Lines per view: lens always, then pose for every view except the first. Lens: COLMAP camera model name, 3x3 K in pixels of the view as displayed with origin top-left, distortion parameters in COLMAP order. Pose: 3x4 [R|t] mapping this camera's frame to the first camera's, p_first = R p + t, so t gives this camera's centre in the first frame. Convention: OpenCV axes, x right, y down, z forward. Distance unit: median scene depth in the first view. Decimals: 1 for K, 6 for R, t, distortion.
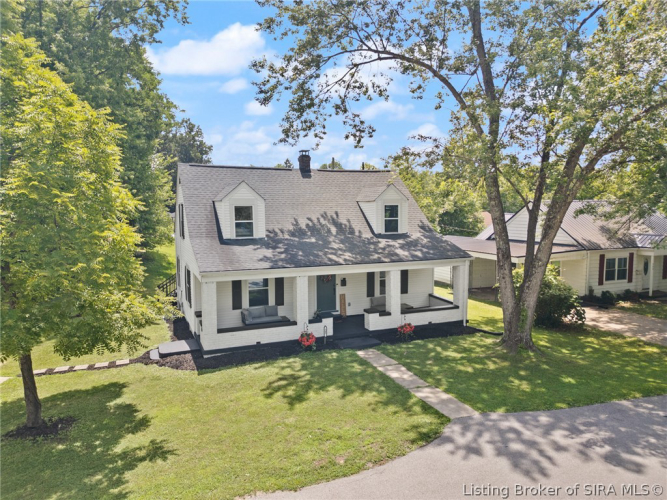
lens RADIAL K [[482.1, 0, 332.7], [0, 482.1, 256.3], [0, 0, 1]] dist [0.047916, -0.035717]
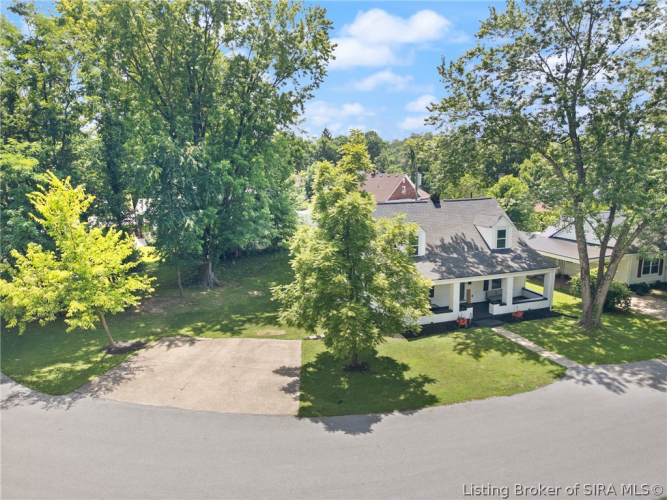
lens RADIAL K [[482.1, 0, 334.6], [0, 482.1, 251.8], [0, 0, 1]] dist [0.047916, -0.035717]
pose [[0.999525, 0.003833, -0.030580, -0.428789], [-0.001453, 0.996993, 0.077482, -0.188107], [0.030785, -0.077400, 0.996525, -0.635894]]
